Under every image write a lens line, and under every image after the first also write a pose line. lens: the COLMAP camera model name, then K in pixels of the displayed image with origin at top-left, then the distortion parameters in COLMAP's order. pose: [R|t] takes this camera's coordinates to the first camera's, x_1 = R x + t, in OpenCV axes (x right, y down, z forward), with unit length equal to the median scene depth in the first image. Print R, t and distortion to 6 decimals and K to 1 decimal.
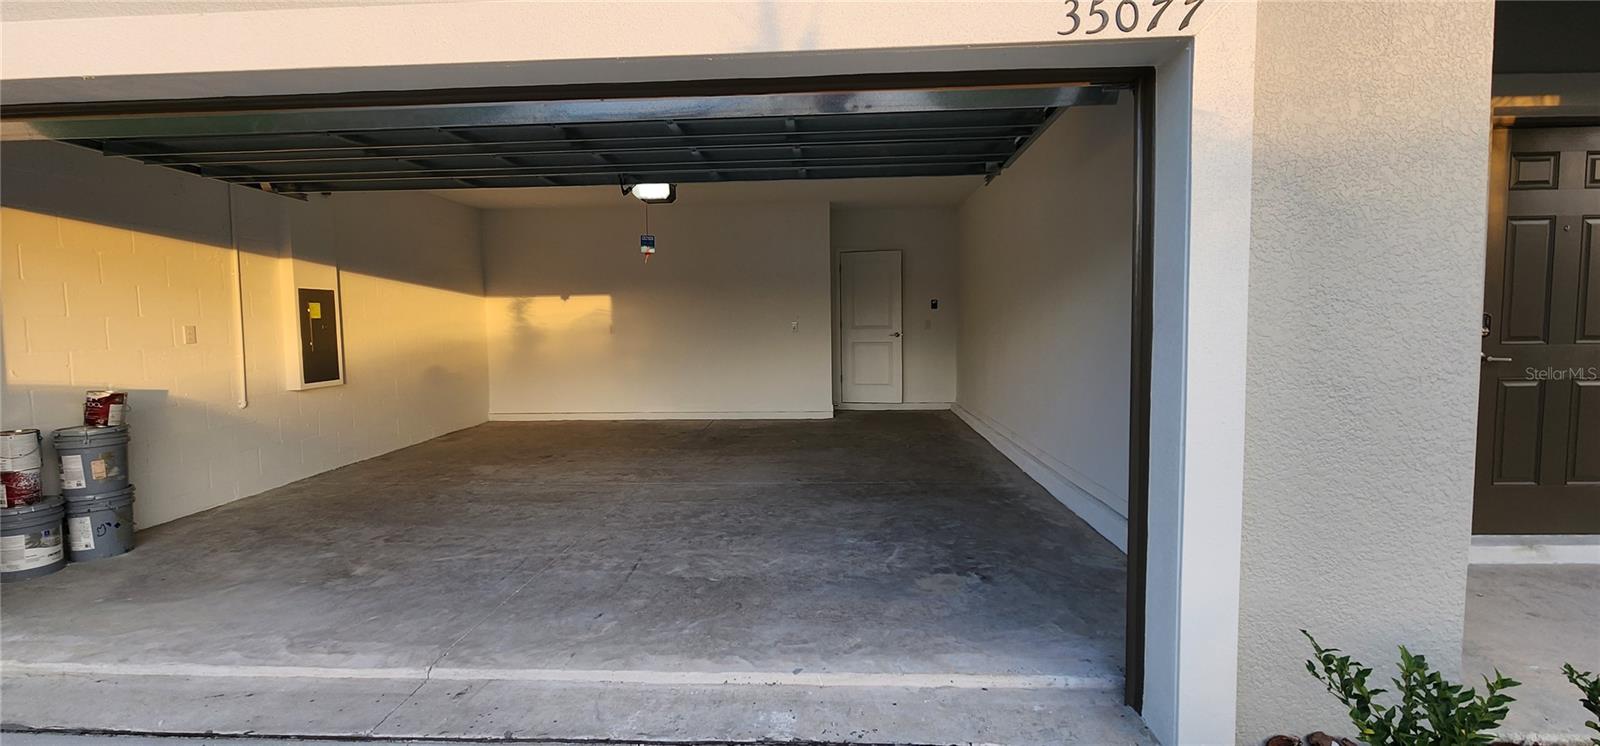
lens RADIAL K [[656.9, 0, 801.8], [0, 656.9, 360.7], [0, 0, 1]] dist [0.001768, -0.003435]
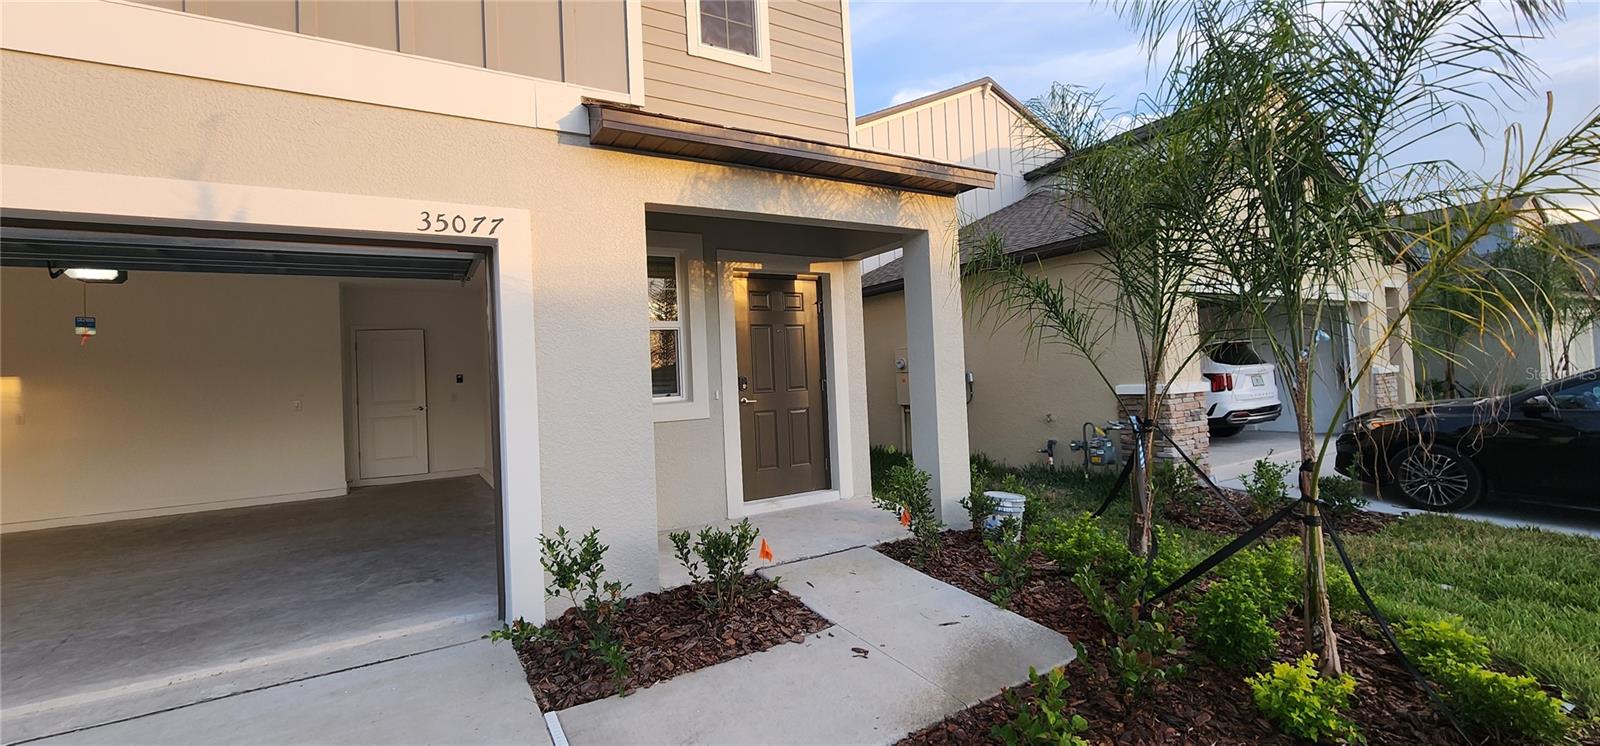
lens RADIAL K [[656.9, 0, 801.8], [0, 656.9, 360.7], [0, 0, 1]] dist [0.001768, -0.003435]
pose [[0.822625, -0.012547, 0.568446, 0.127792], [0.073514, 0.993712, -0.084453, 0.049491], [-0.563812, 0.111262, 0.818375, -0.574350]]
